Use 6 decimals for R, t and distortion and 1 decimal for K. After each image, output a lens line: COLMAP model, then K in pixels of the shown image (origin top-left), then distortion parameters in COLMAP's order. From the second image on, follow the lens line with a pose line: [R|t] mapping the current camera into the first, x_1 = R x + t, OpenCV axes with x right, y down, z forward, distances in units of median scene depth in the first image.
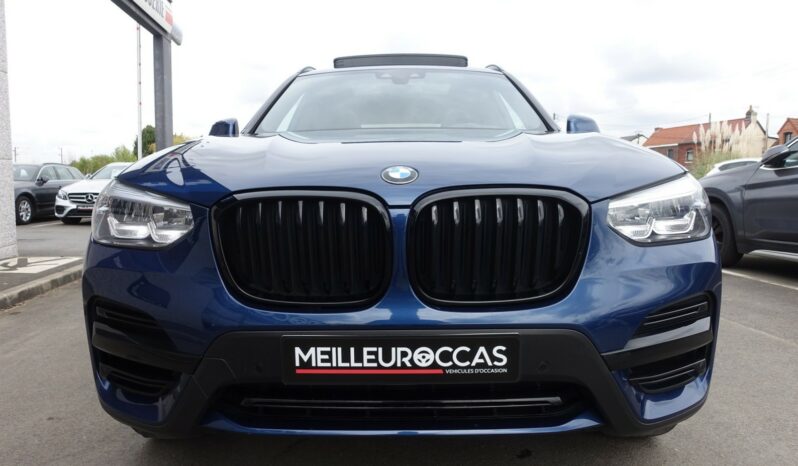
lens RADIAL K [[549.1, 0, 399.0], [0, 549.1, 233.0], [0, 0, 1]] dist [-0.008164, 0.007990]
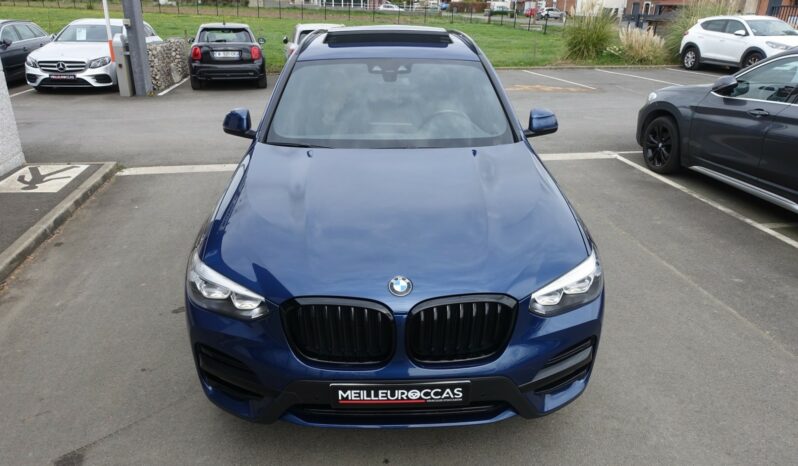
lens RADIAL K [[549.1, 0, 399.0], [0, 549.1, 233.0], [0, 0, 1]] dist [-0.008164, 0.007990]
pose [[0.999059, -0.005339, 0.043043, -0.072660], [-0.007480, 0.956322, 0.292221, -0.750948], [-0.042723, -0.292268, 0.955382, -0.487245]]
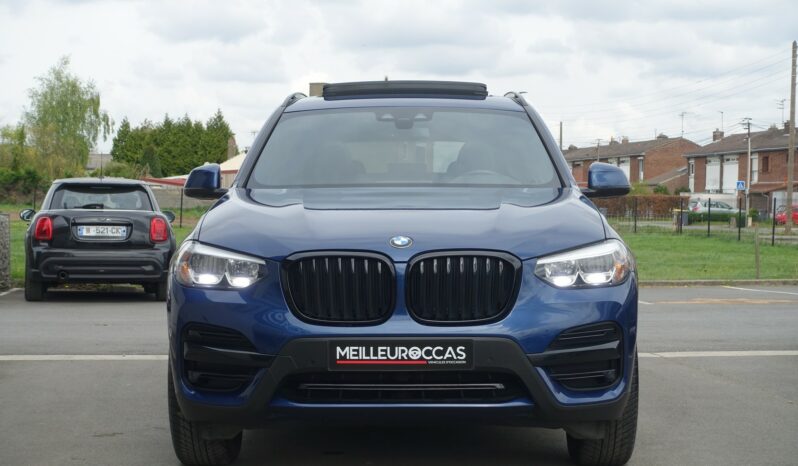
lens RADIAL K [[1423.8, 0, 399.0], [0, 1423.8, 233.0], [0, 0, 1]] dist [0.008625, 0.035751]
pose [[0.999976, 0.005970, -0.003438, 0.009769], [-0.006208, 0.997229, -0.074133, 0.181132], [0.002986, 0.074153, 0.997242, -3.255986]]
